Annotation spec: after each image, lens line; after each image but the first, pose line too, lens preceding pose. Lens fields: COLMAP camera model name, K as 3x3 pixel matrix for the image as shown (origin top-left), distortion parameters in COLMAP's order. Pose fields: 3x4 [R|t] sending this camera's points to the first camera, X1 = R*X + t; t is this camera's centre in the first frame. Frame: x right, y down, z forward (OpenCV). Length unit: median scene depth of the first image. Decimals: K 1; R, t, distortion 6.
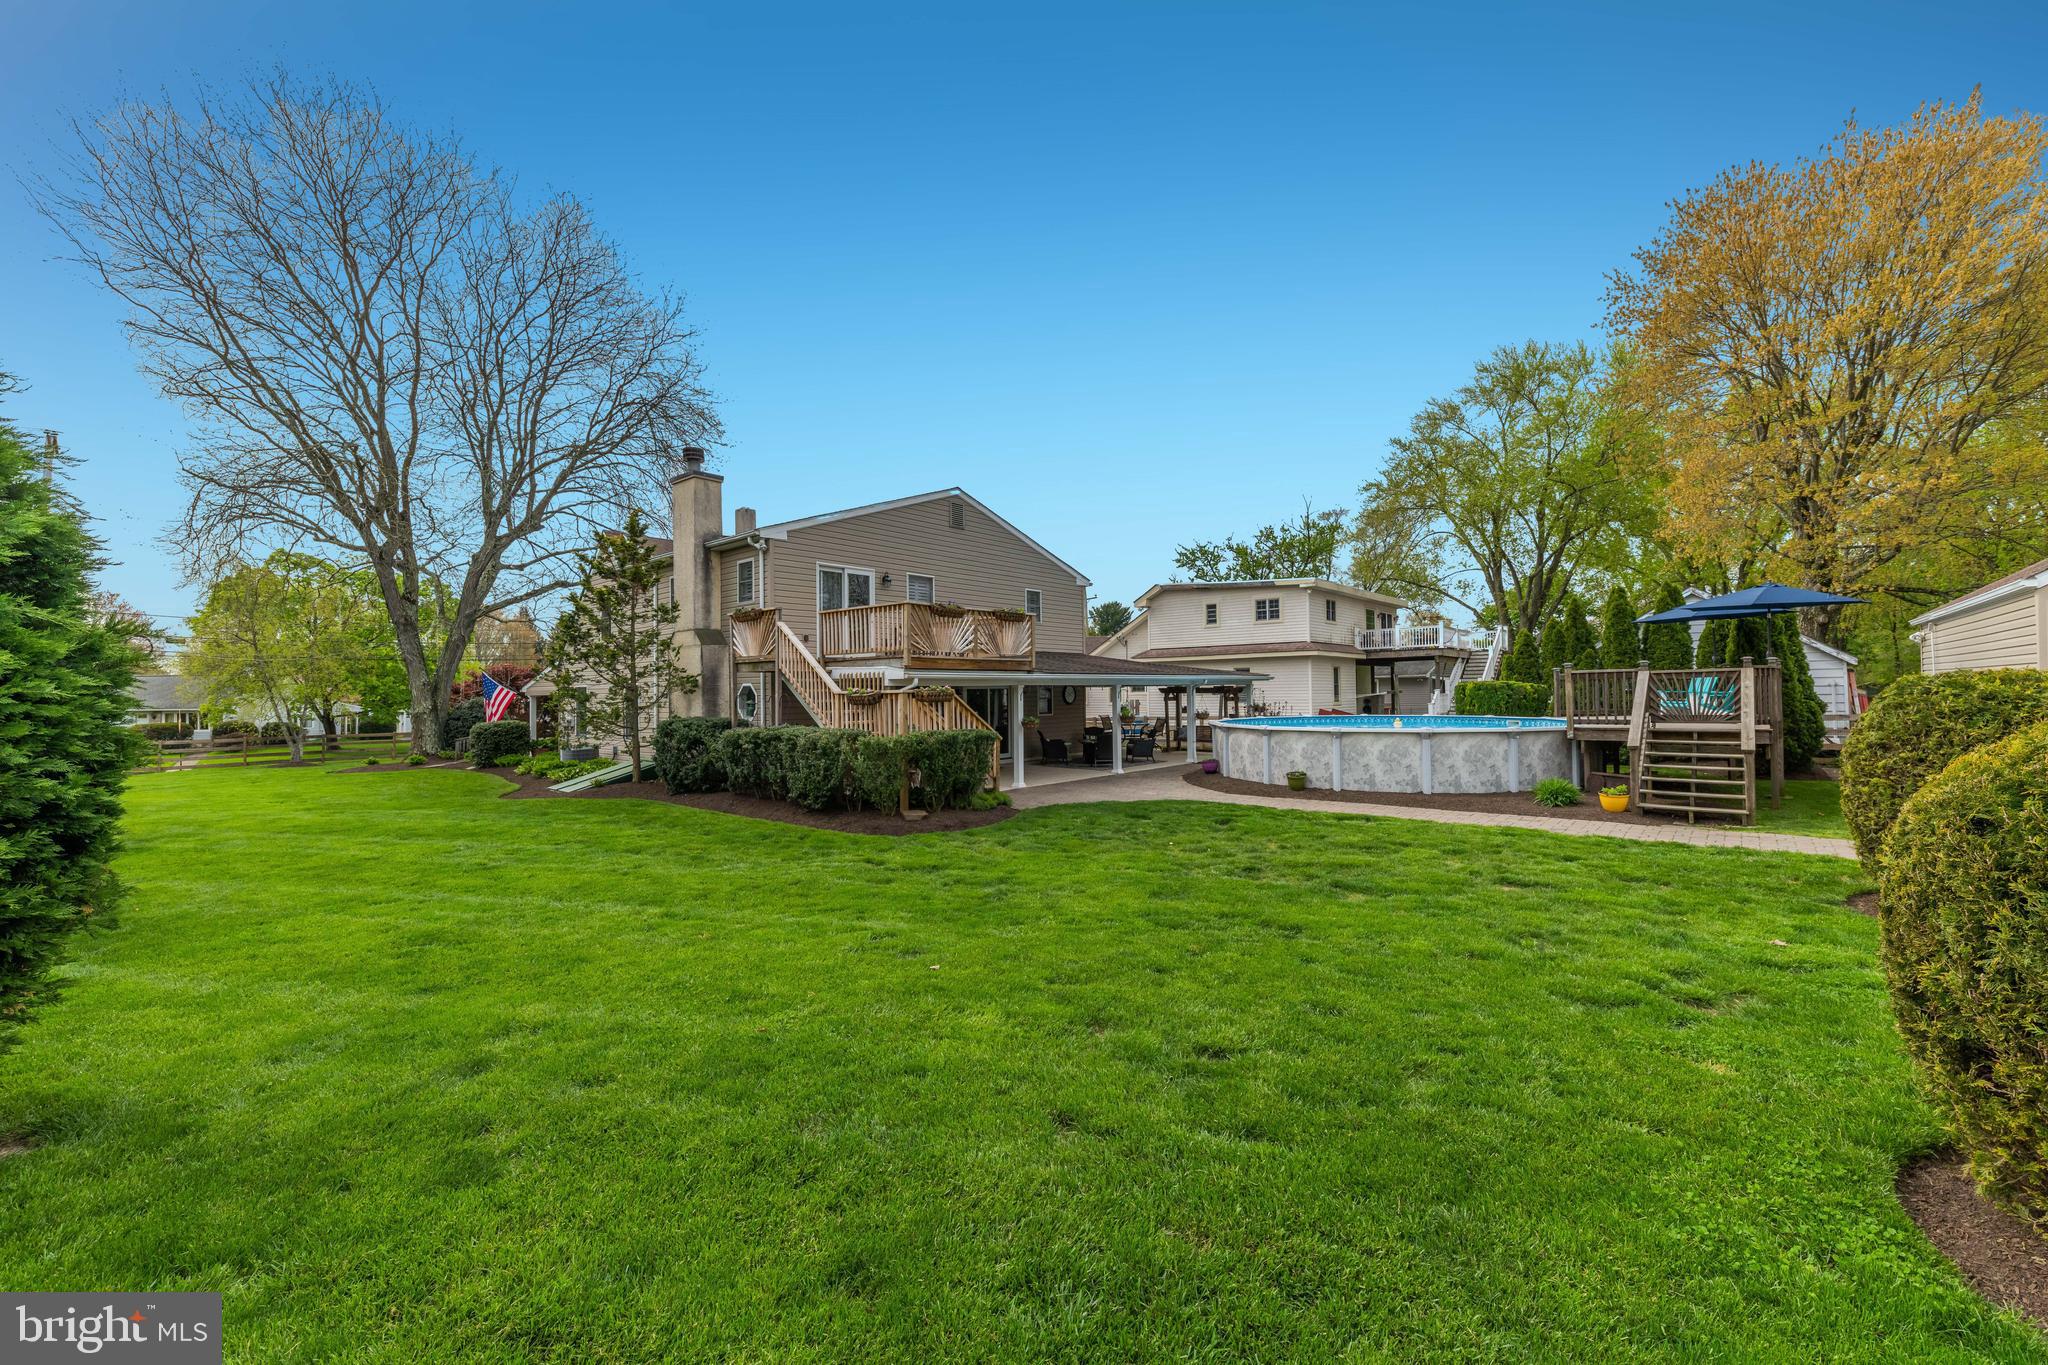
lens RADIAL K [[785.4, 0, 1034.0], [0, 785.4, 692.3], [0, 0, 1]] dist [-0.002410, -0.000222]
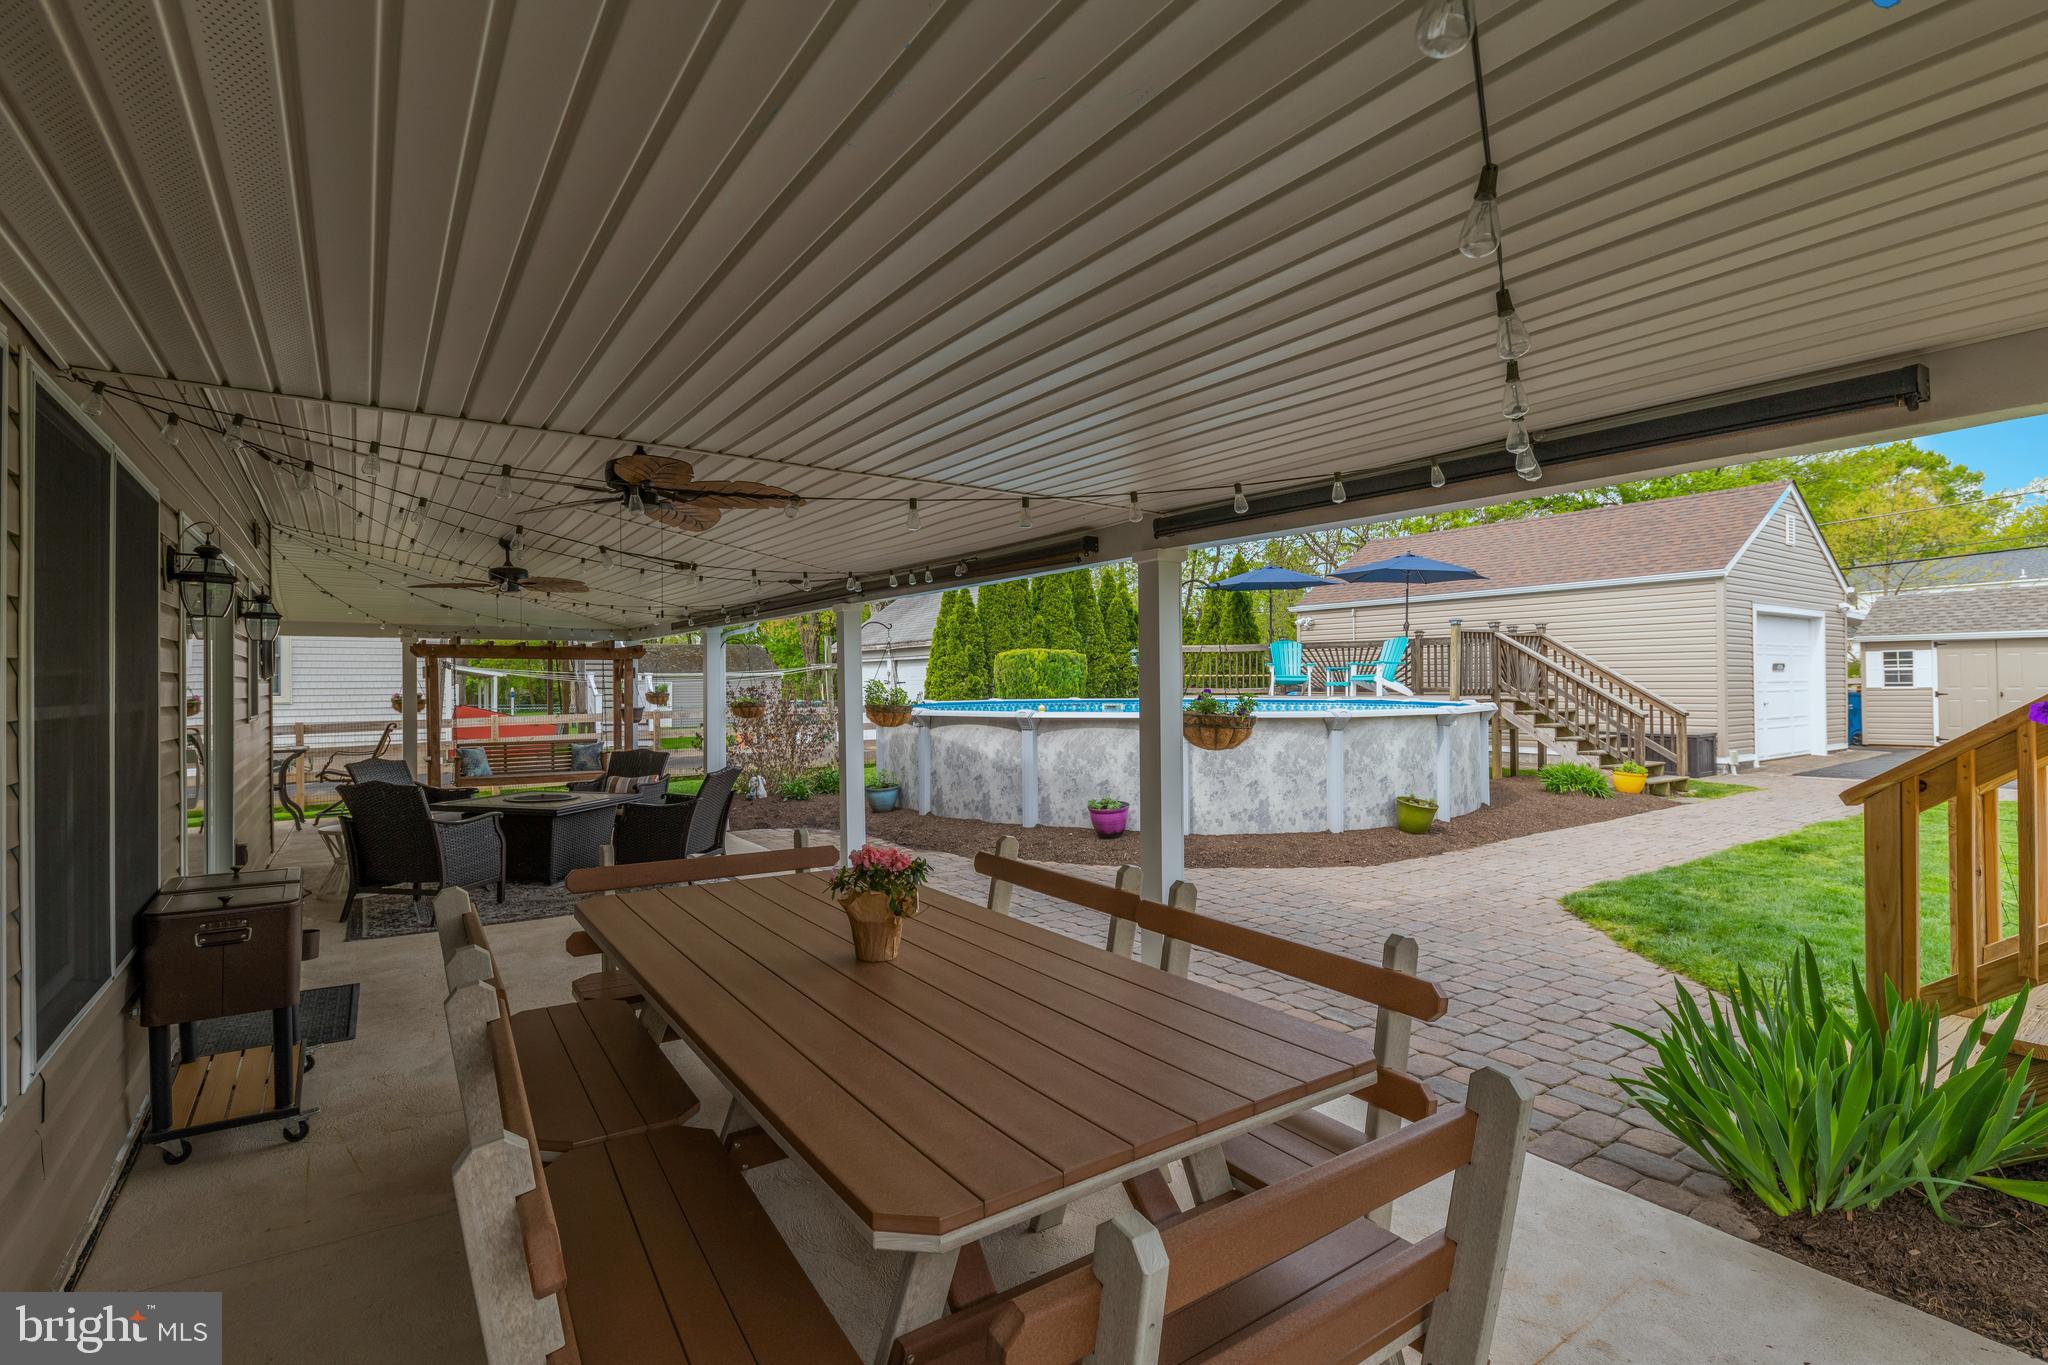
lens RADIAL K [[981.3, 0, 1015.8], [0, 981.3, 678.0], [0, 0, 1]] dist [0.001072, 0.000248]
pose [[0.235287, 0.019020, 0.971740, -0.145487], [0.003502, 0.999785, -0.020417, 0.015760], [-0.971920, 0.008207, 0.235170, 0.468782]]
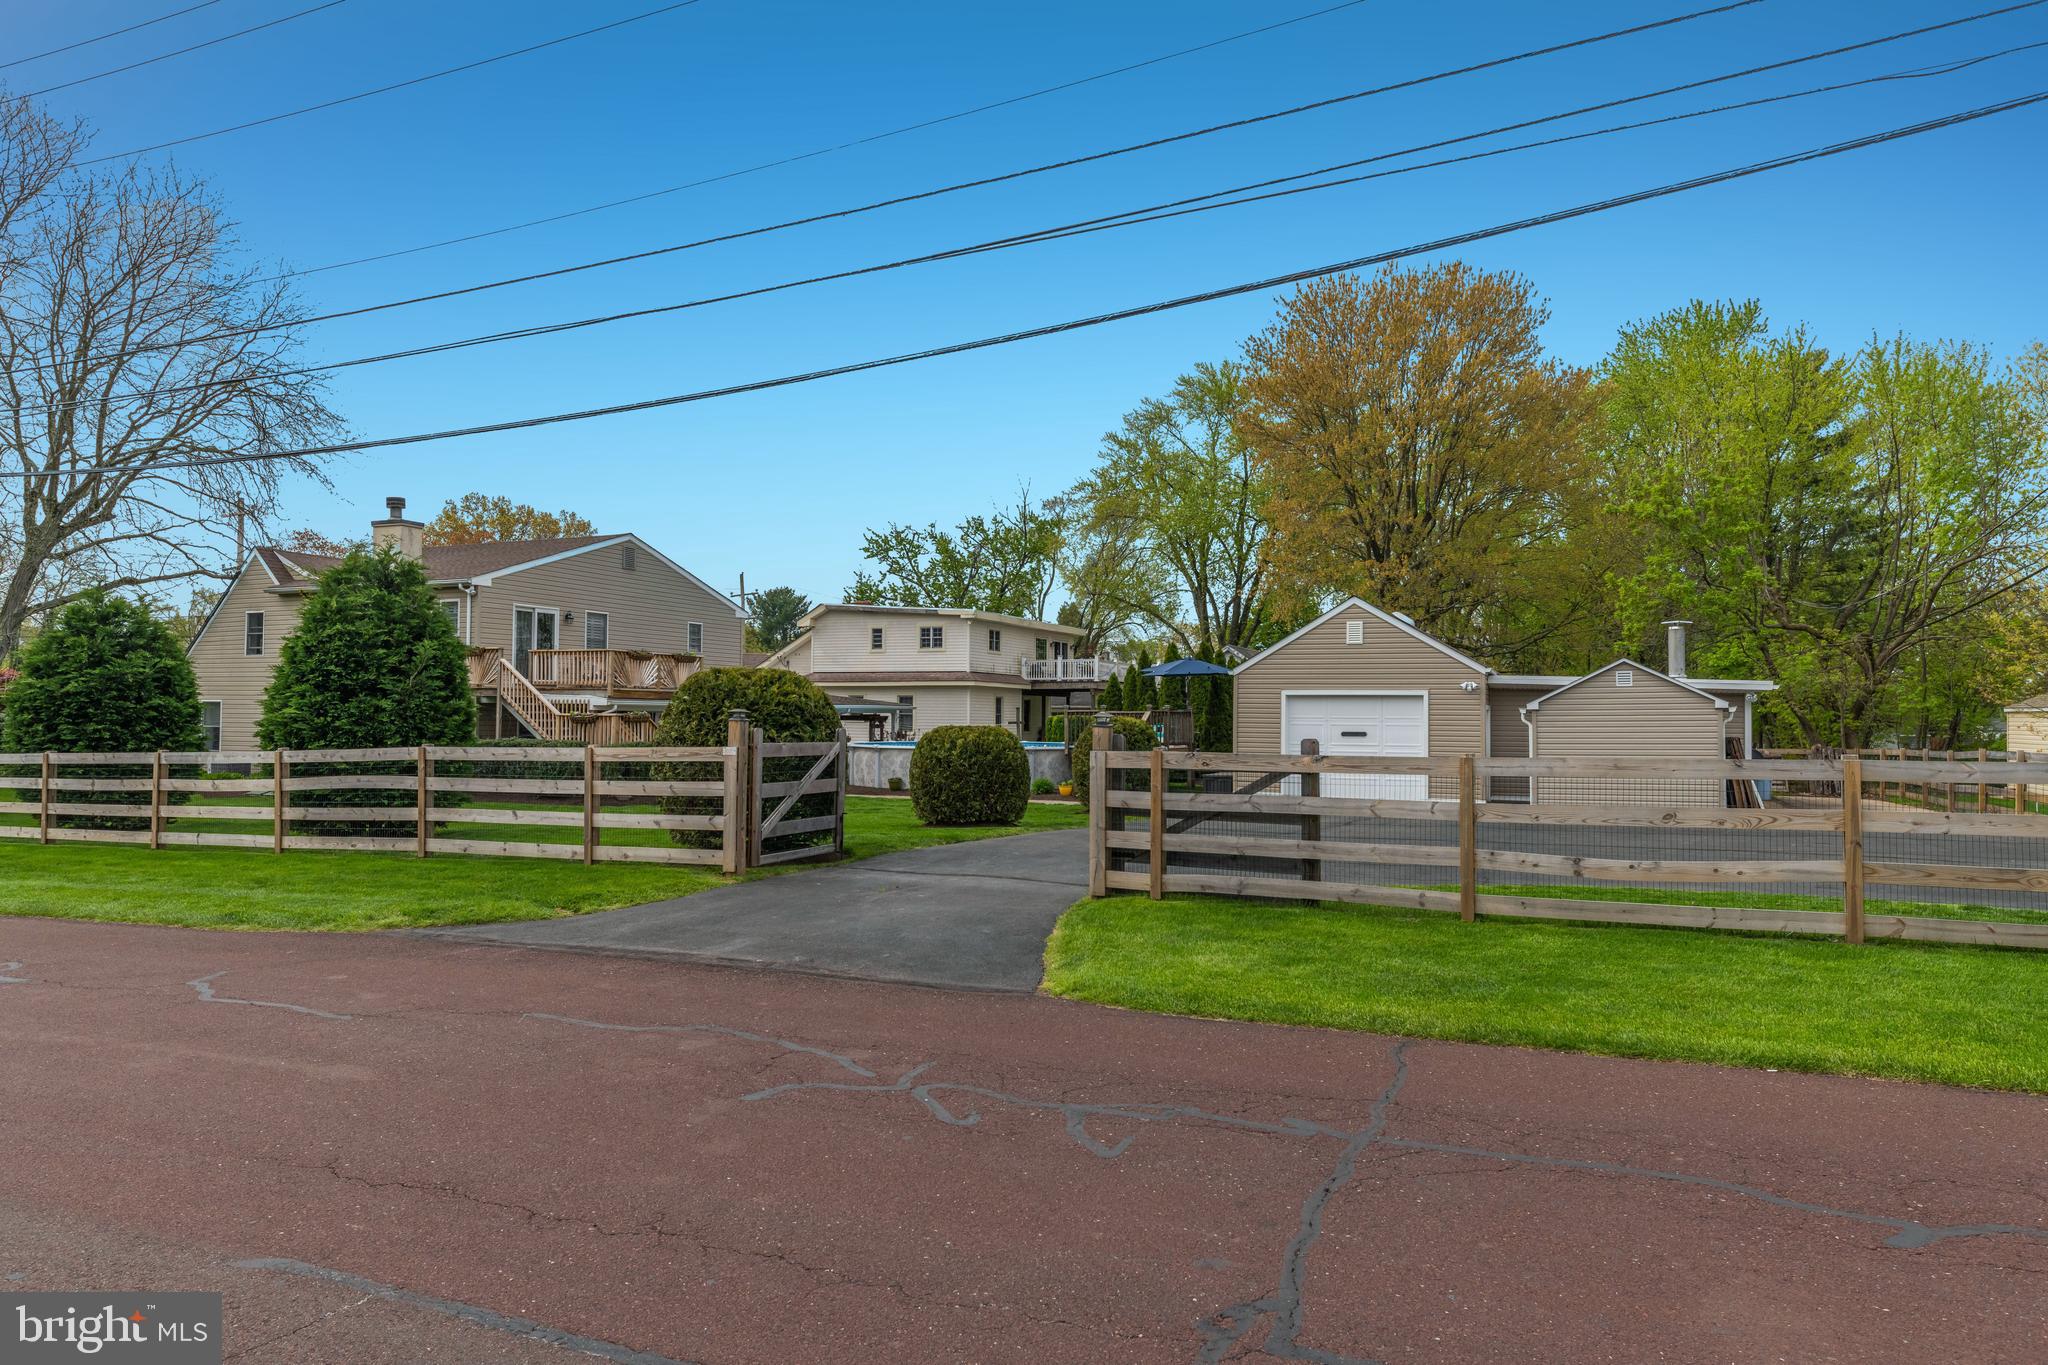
lens RADIAL K [[1211.8, 0, 1026.7], [0, 1211.8, 687.4], [0, 0, 1]] dist [0.004401, 0.000577]
pose [[0.955316, 0.027781, 0.294279, -0.035100], [-0.020128, 0.999377, -0.029001, -0.000787], [-0.294902, 0.021782, 0.955279, -0.484671]]
